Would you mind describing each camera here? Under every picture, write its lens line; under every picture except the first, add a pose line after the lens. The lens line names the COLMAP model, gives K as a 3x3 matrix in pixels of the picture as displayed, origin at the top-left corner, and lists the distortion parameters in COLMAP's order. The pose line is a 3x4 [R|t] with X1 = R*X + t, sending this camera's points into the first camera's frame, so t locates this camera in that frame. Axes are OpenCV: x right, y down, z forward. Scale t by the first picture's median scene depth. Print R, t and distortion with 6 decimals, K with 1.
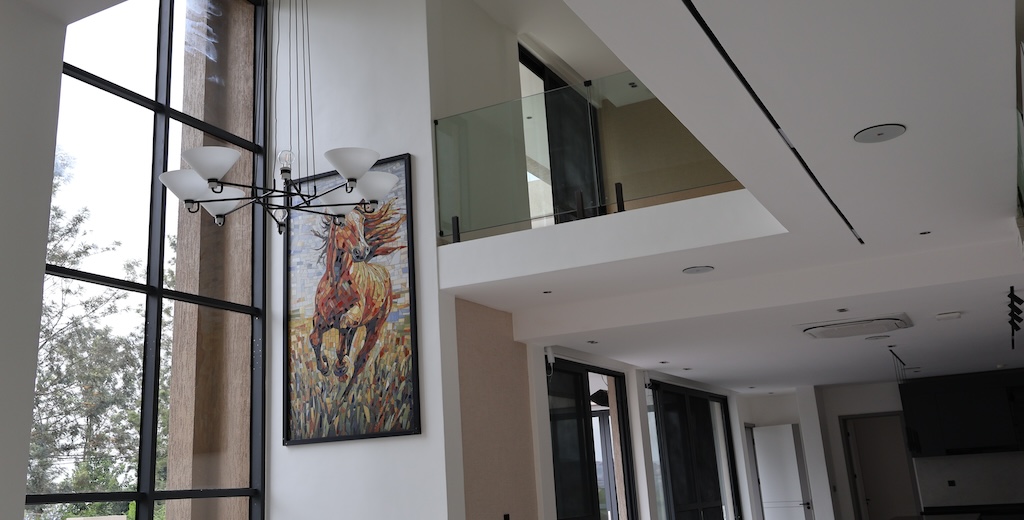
lens RADIAL K [[947.8, 0, 490.0], [0, 947.8, 259.2], [0, 0, 1]] dist [0.010329, 0.004764]
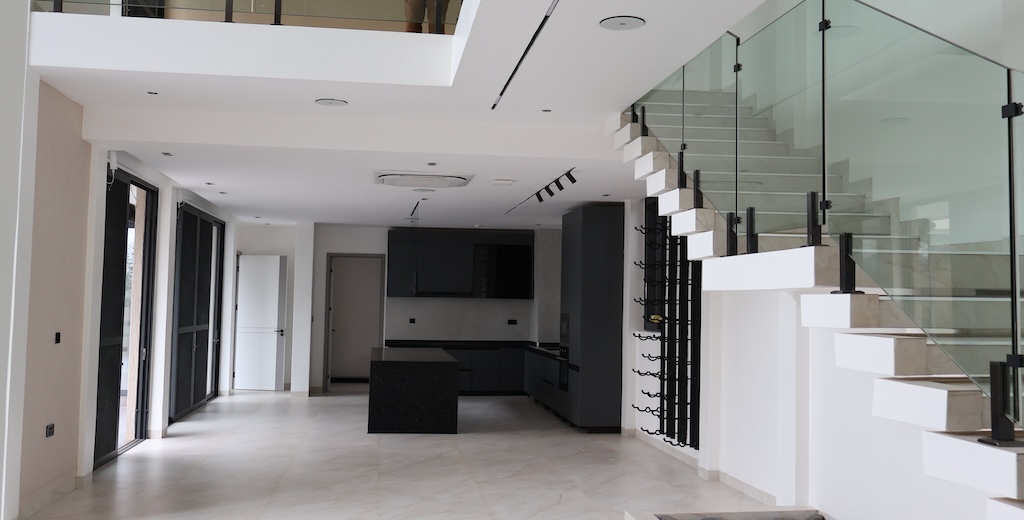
lens RADIAL K [[947.8, 0, 490.0], [0, 947.8, 259.2], [0, 0, 1]] dist [0.010329, 0.004764]
pose [[0.817154, 0.095449, 0.568462, -0.092268], [-0.197601, 0.972823, 0.120703, 0.009052], [-0.541492, -0.210962, 0.813807, 0.043073]]
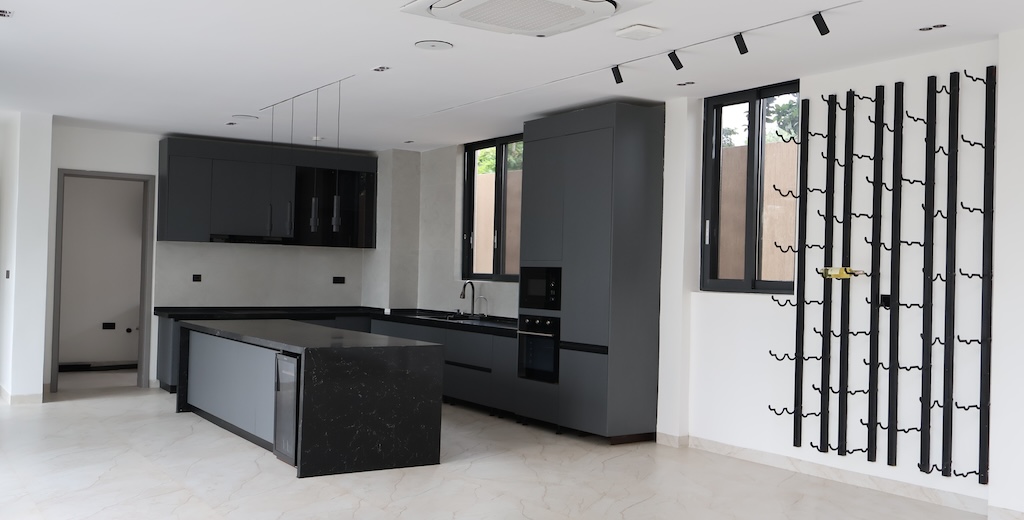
lens RADIAL K [[947.8, 0, 490.0], [0, 947.8, 259.2], [0, 0, 1]] dist [0.010329, 0.004764]
pose [[0.483356, 0.079652, 0.871793, -0.062049], [-0.258825, 0.964334, 0.055396, 0.121420], [-0.836287, -0.252418, 0.486732, 0.449627]]
